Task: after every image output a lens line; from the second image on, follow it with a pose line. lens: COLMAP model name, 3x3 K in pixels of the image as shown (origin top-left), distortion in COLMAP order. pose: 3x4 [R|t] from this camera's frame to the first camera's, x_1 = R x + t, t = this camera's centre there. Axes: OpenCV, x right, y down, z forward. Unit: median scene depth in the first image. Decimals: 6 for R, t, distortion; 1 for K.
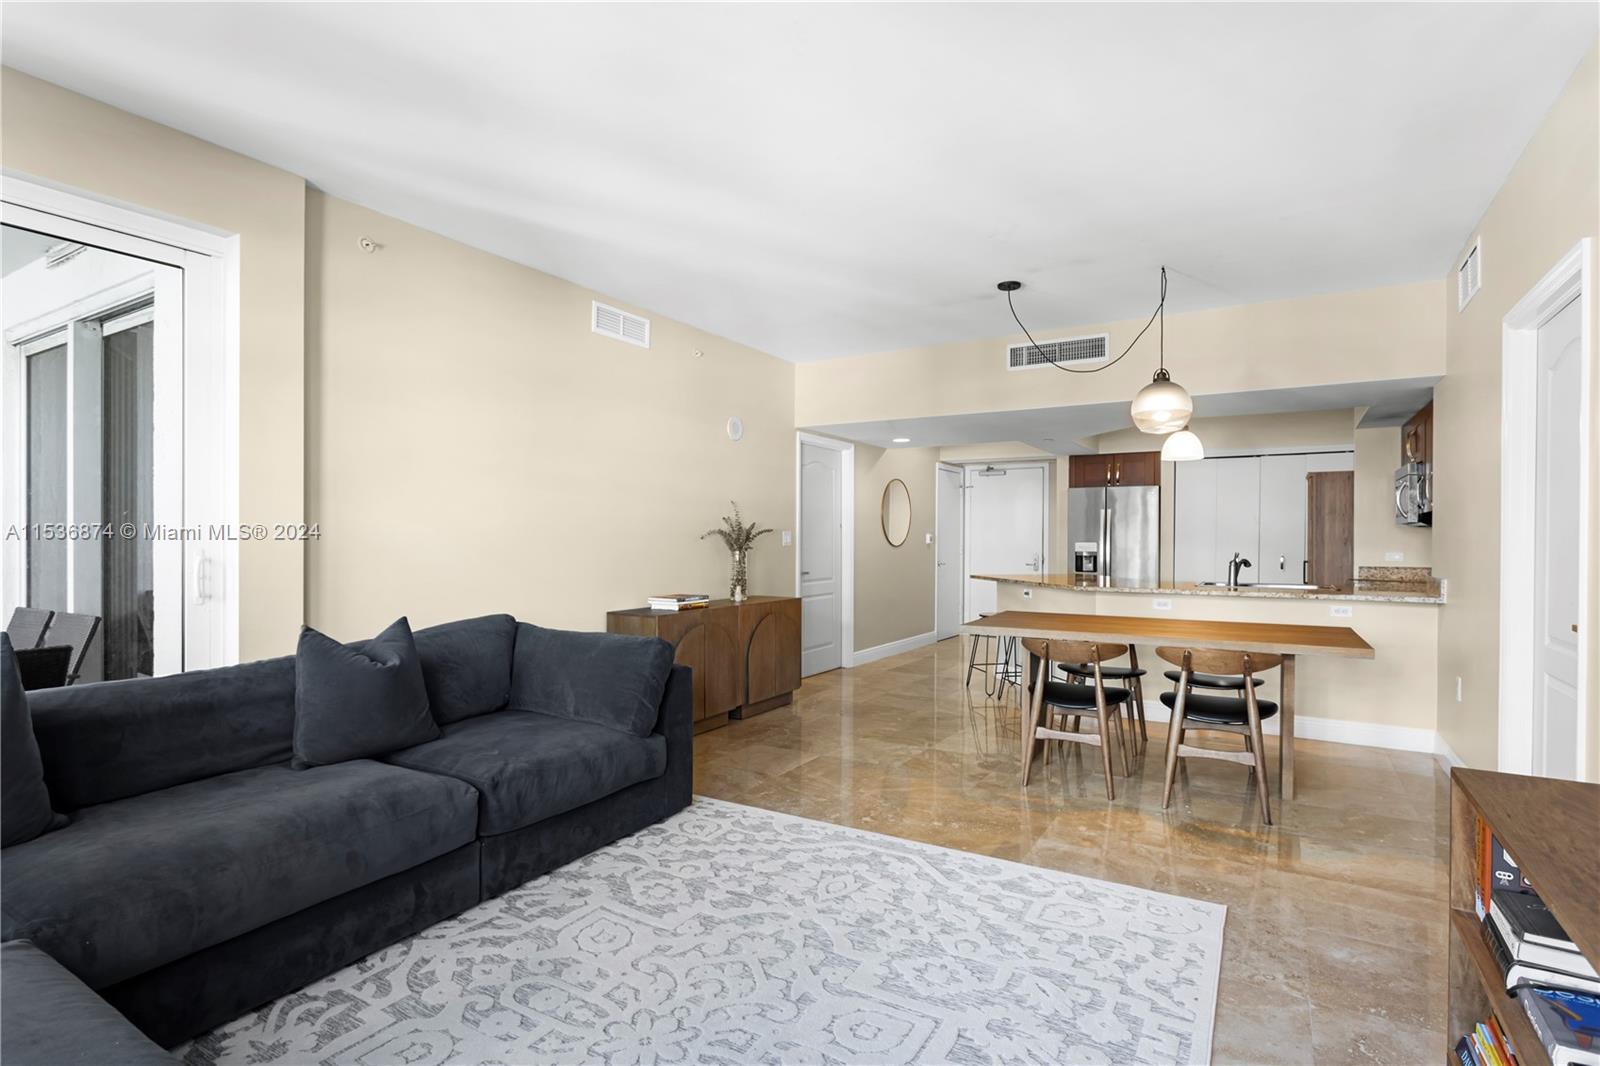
lens RADIAL K [[803.5, 0, 787.5], [0, 803.5, 552.9], [0, 0, 1]] dist [-0.000533, 0.002291]
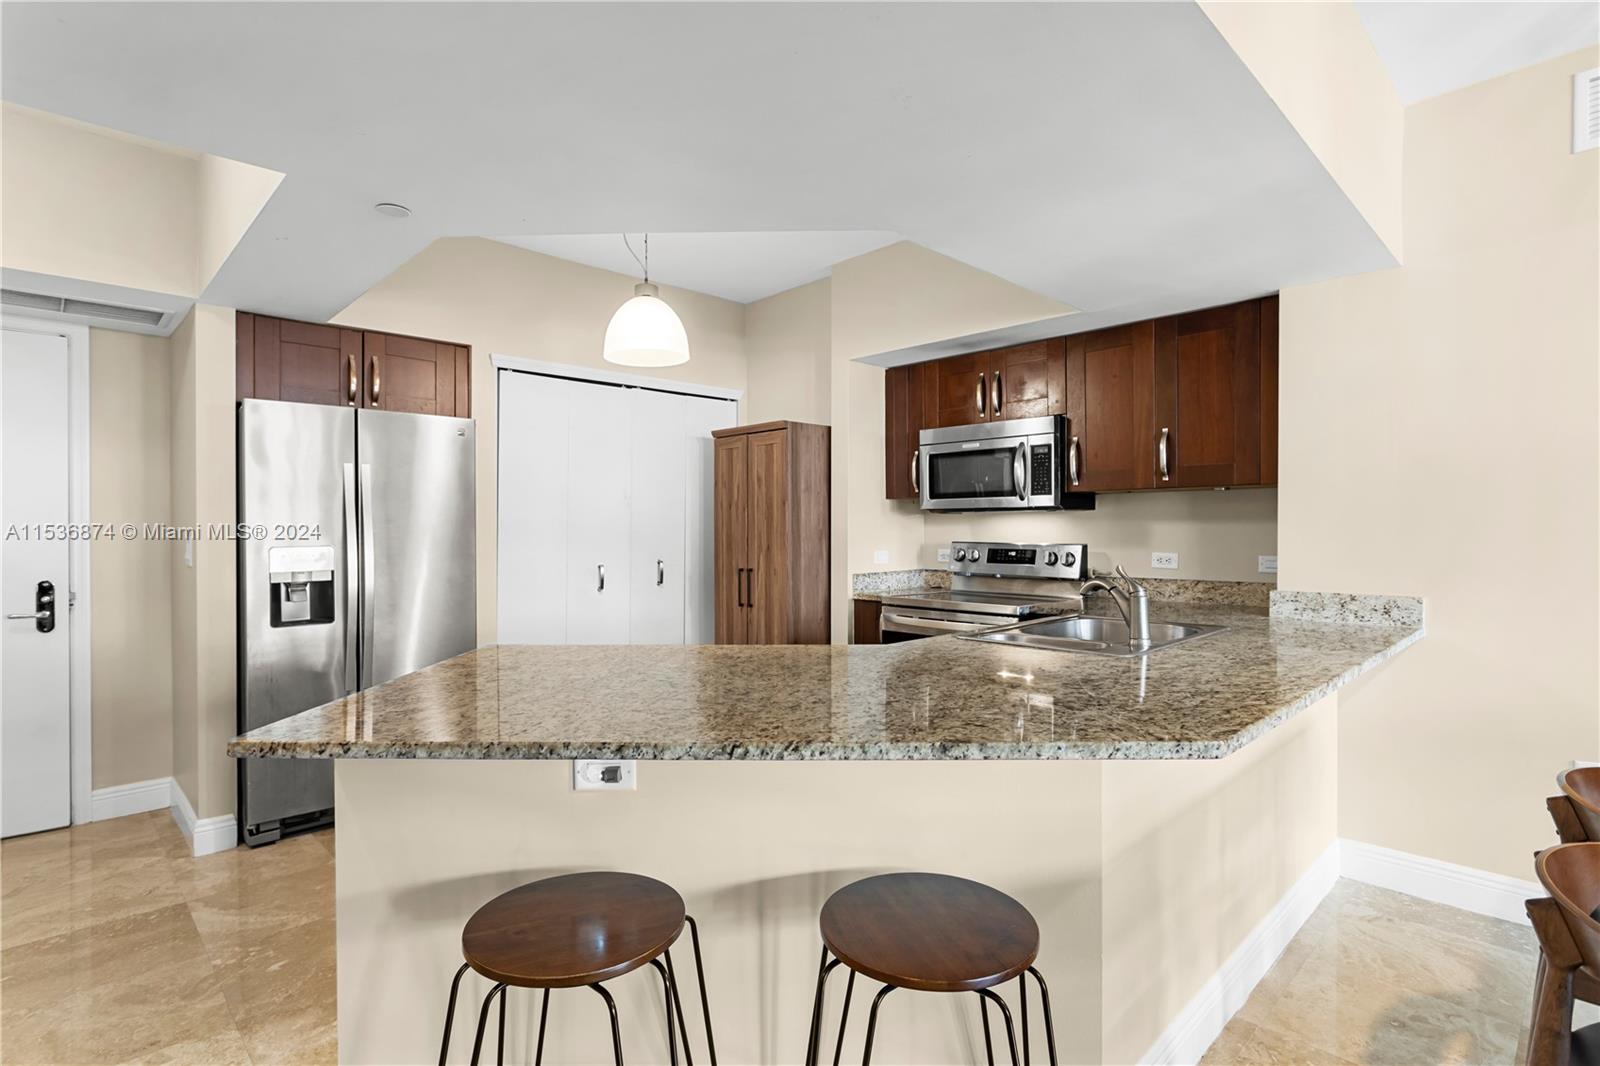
lens RADIAL K [[803.5, 0, 809.6], [0, 803.5, 532.7], [0, 0, 1]] dist [-0.000533, 0.002291]
pose [[0.252993, -0.011066, 0.967405, 0.099648], [0.026518, 0.999638, 0.004500, -0.023183], [-0.967105, 0.024515, 0.253195, 1.020120]]
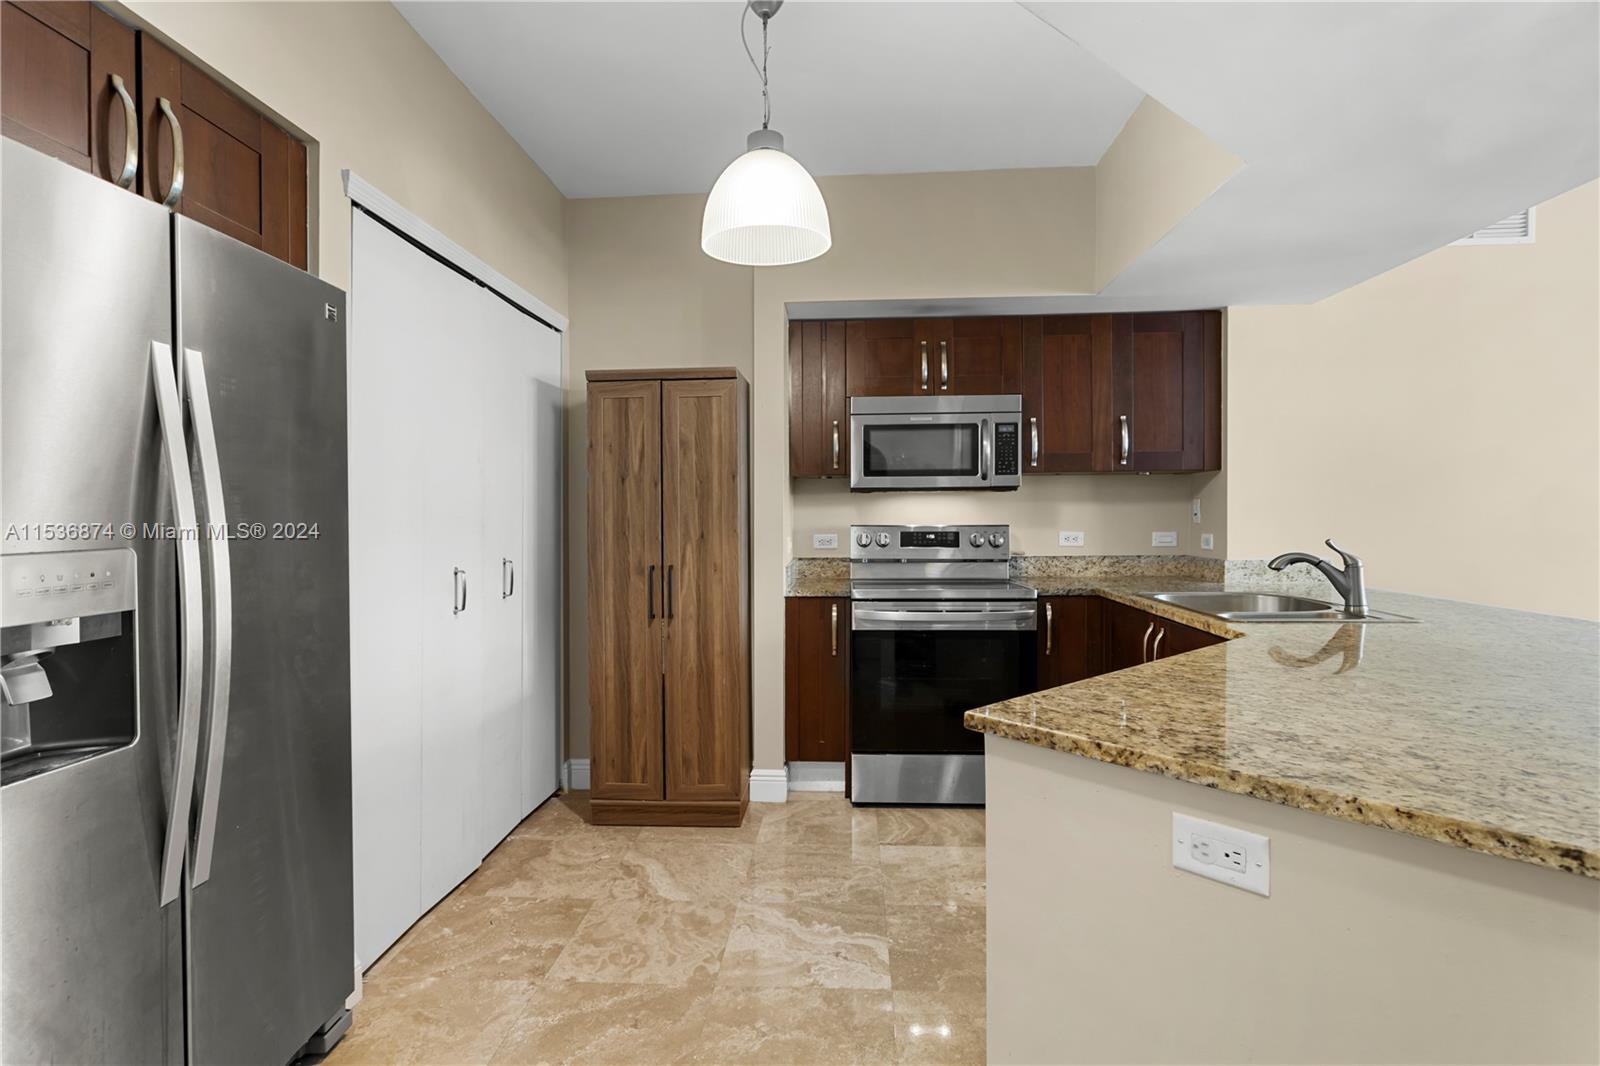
lens RADIAL K [[803.5, 0, 799.6], [0, 803.5, 519.6], [0, 0, 1]] dist [-0.000533, 0.002291]
pose [[-0.462119, -0.008737, 0.886775, 0.283541], [0.025602, 0.999403, 0.023188, -0.029173], [-0.886448, 0.033419, -0.461619, 1.430524]]
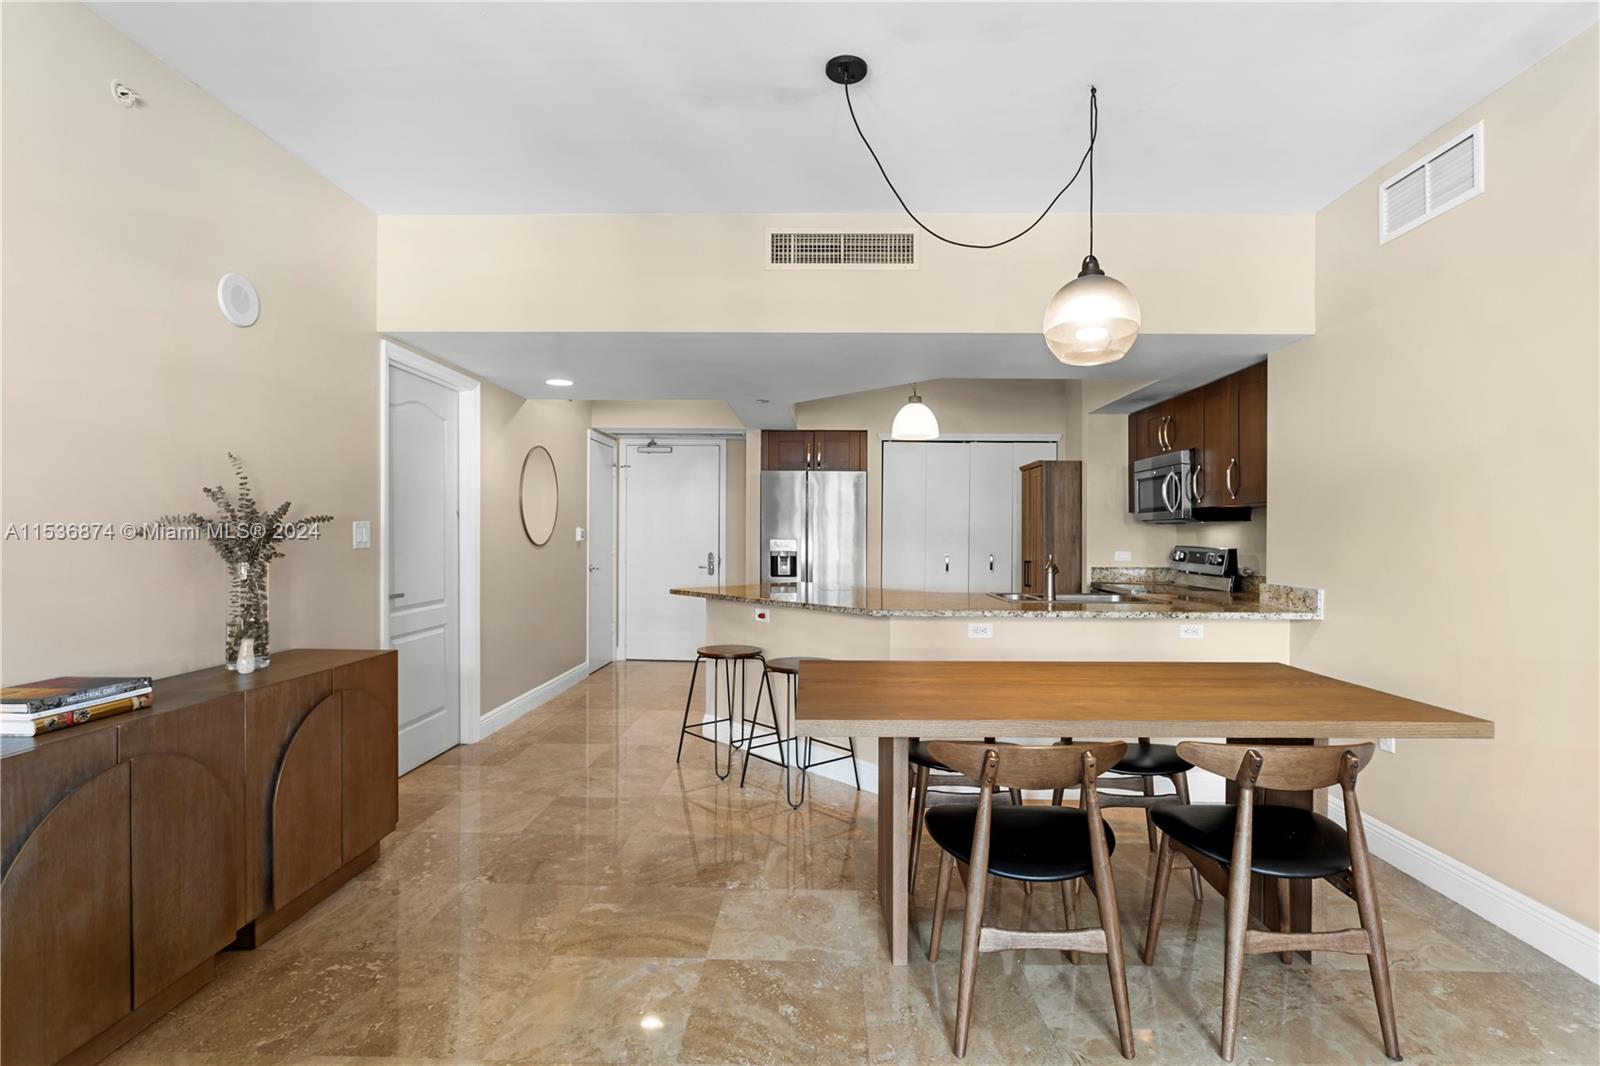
lens RADIAL K [[803.5, 0, 792.1], [0, 803.5, 544.7], [0, 0, 1]] dist [-0.000533, 0.002291]
pose [[0.870987, -0.003644, 0.491292, -0.015783], [0.005249, 0.999984, -0.001889, -0.009813], [-0.491277, 0.004225, 0.870993, 0.455532]]
